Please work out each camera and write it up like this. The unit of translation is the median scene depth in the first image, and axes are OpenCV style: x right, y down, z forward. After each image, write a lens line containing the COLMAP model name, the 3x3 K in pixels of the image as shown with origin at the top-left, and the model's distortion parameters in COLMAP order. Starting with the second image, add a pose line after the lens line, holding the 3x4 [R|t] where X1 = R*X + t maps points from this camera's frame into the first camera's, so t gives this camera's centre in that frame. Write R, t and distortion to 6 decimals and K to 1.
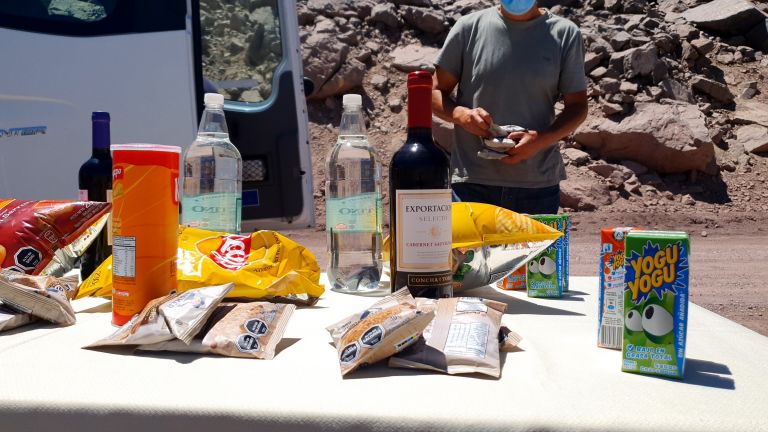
lens RADIAL K [[600.4, 0, 387.6], [0, 600.4, 216.3], [0, 0, 1]] dist [0.137854, -0.394202]
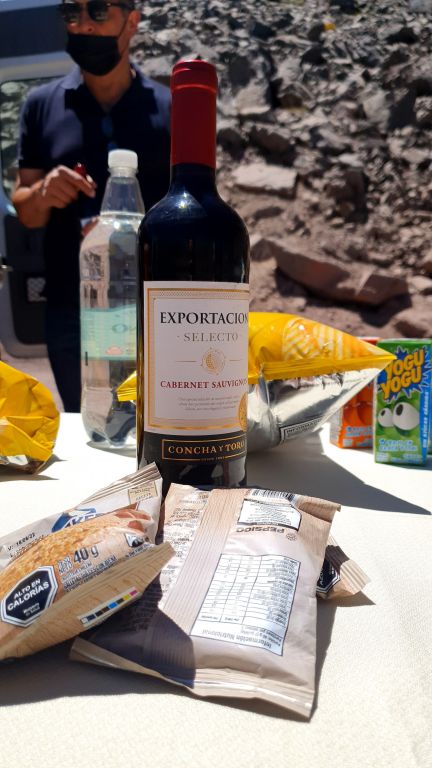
lens RADIAL K [[616.4, 0, 222.0], [0, 616.4, 376.6], [0, 0, 1]] dist [-0.033222, 0.061923]
pose [[0.999694, 0.022915, -0.009317, 0.099550], [-0.022392, 0.998355, 0.052787, 0.010546], [0.010512, -0.052562, 0.998562, 0.484688]]
